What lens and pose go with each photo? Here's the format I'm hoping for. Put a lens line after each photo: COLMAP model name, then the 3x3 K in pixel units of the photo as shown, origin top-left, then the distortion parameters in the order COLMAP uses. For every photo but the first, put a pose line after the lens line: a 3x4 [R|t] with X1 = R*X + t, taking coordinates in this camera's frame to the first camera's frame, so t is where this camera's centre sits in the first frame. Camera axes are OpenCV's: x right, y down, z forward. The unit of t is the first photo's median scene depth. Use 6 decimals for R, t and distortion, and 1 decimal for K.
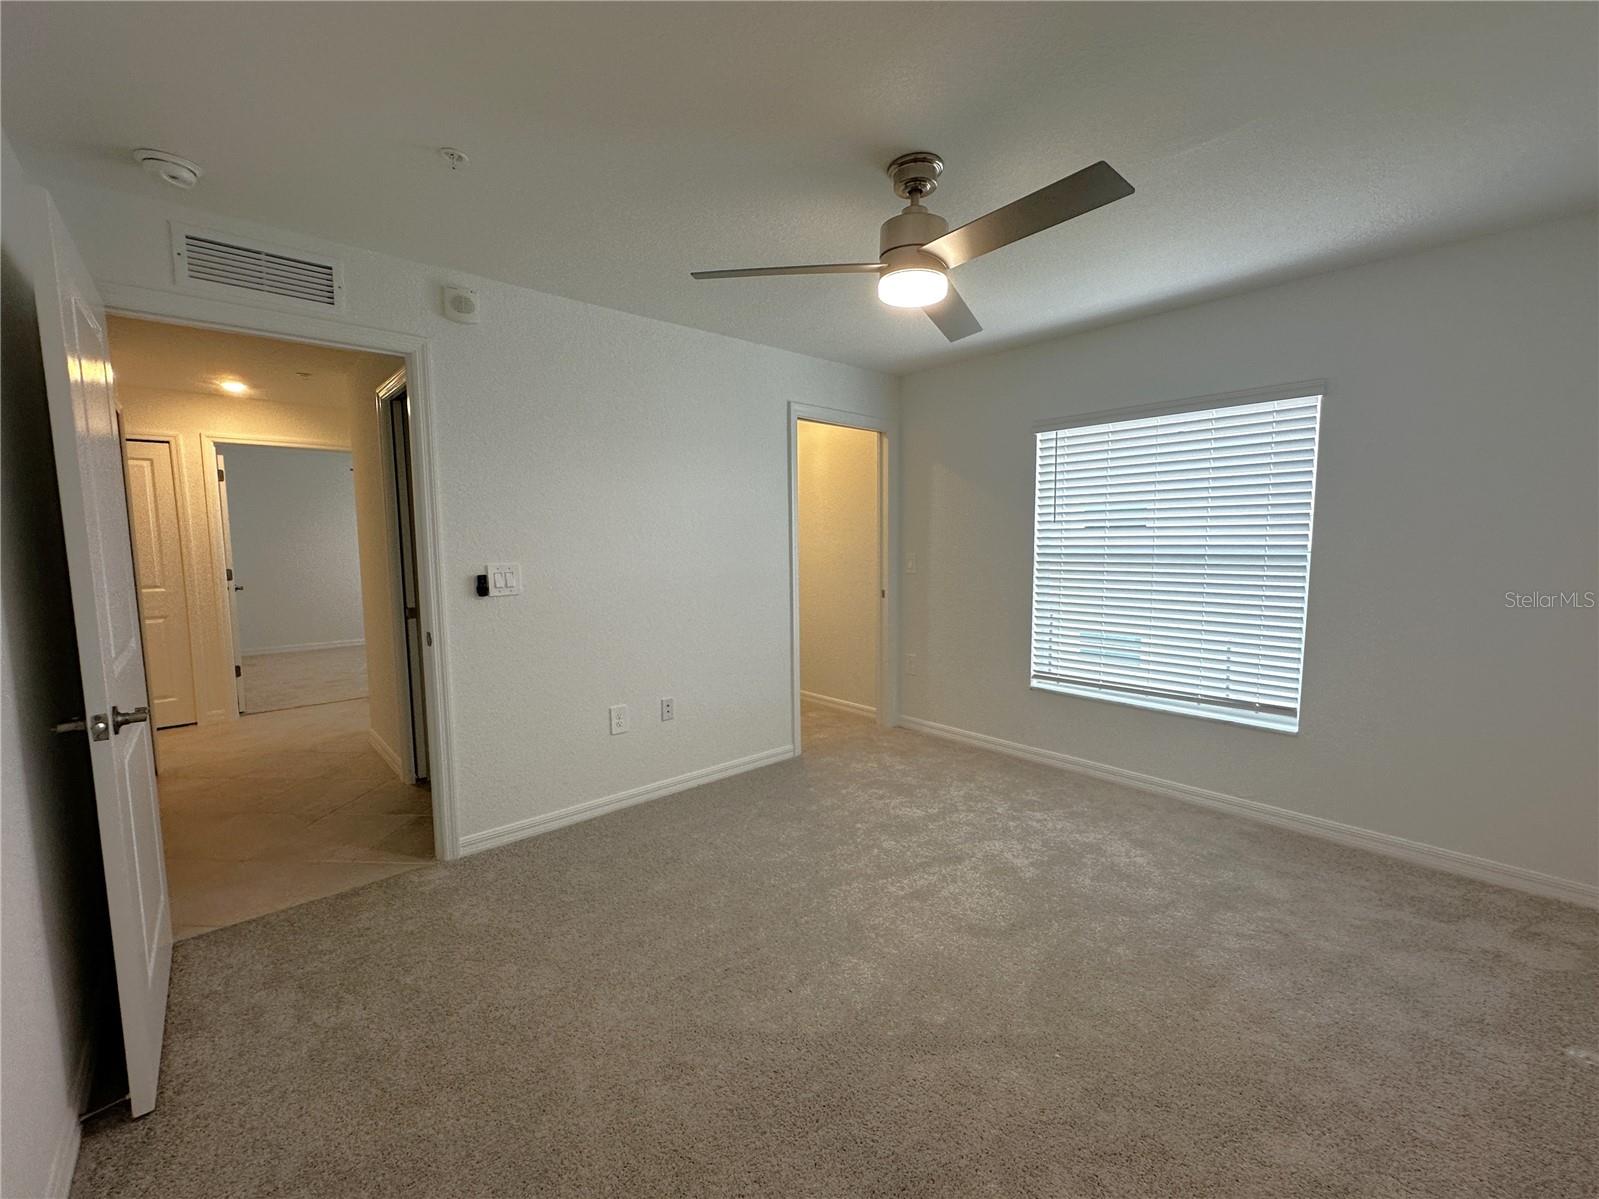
lens RADIAL K [[641.4, 0, 799.5], [0, 641.4, 599.5], [0, 0, 1]] dist [-0.002254, 0.000561]
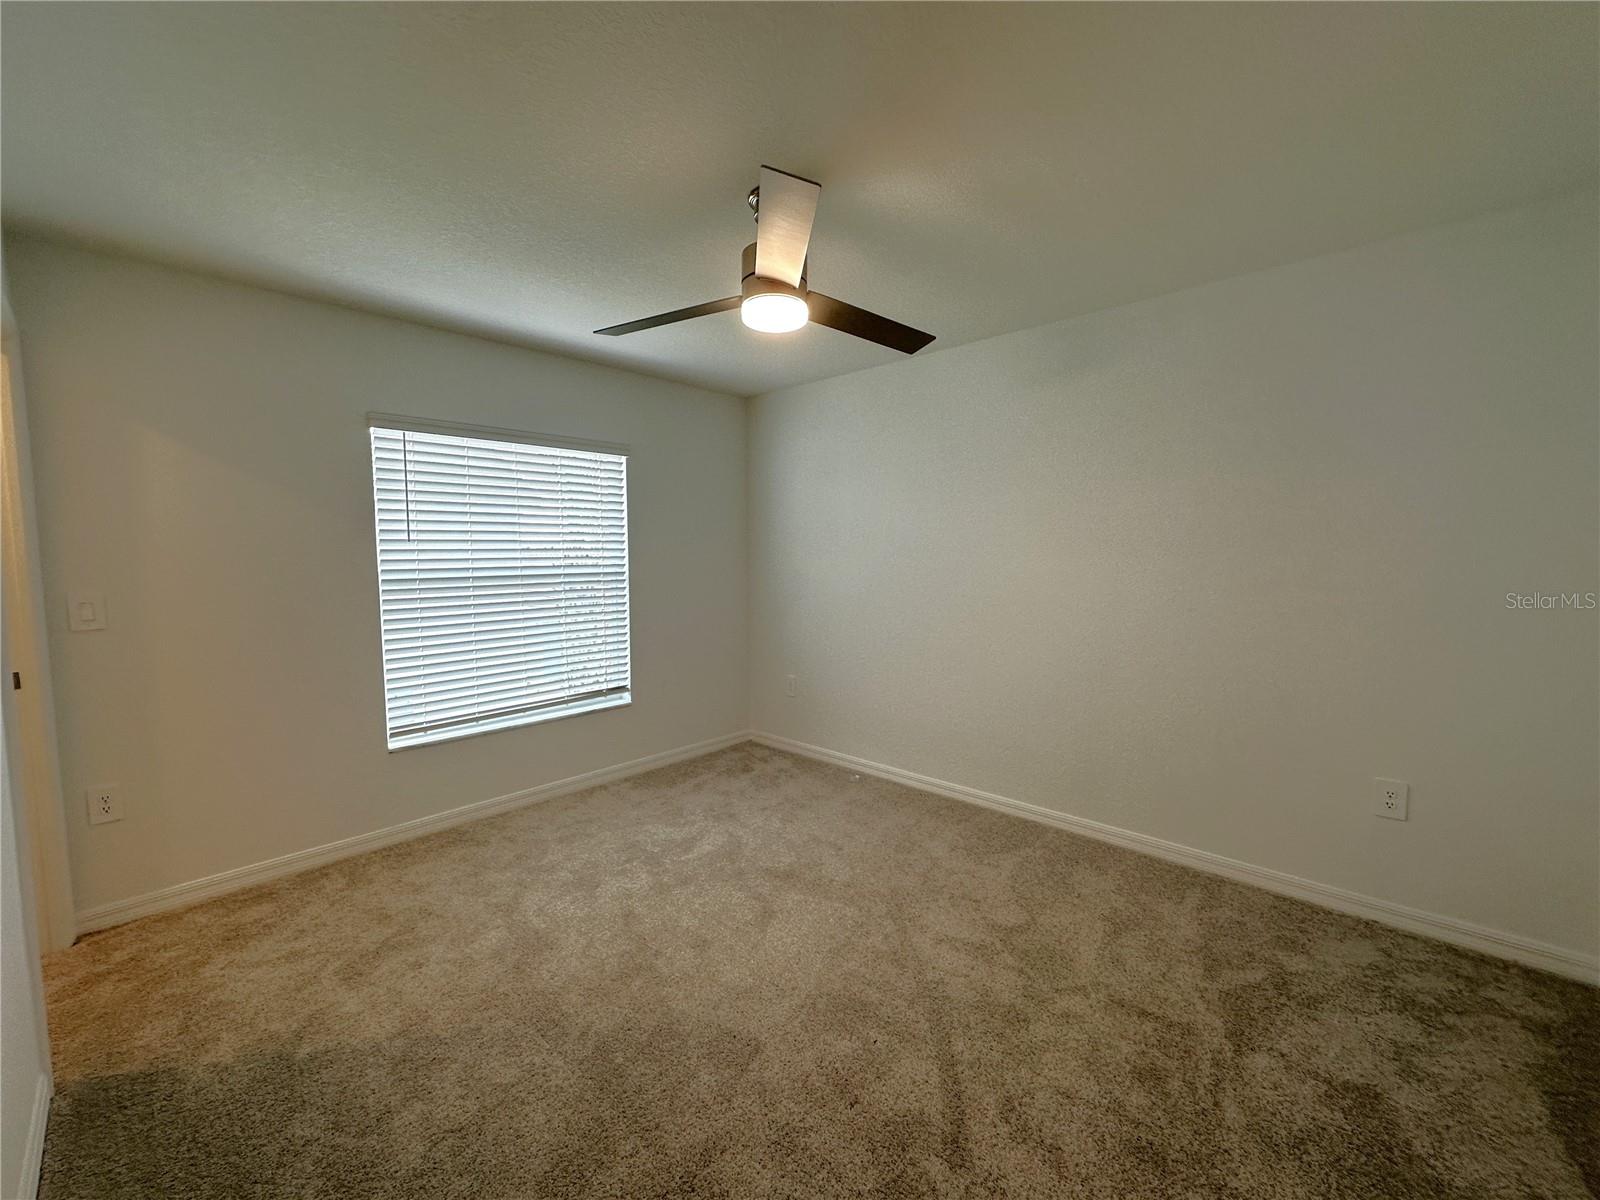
lens RADIAL K [[640.6, 0, 778.4], [0, 640.6, 603.4], [0, 0, 1]] dist [-0.000243, 0.000052]
pose [[-0.045589, -0.064669, 0.996865, -0.486003], [0.109032, 0.991619, 0.069315, -0.049964], [-0.992992, 0.111850, -0.038156, 0.609163]]
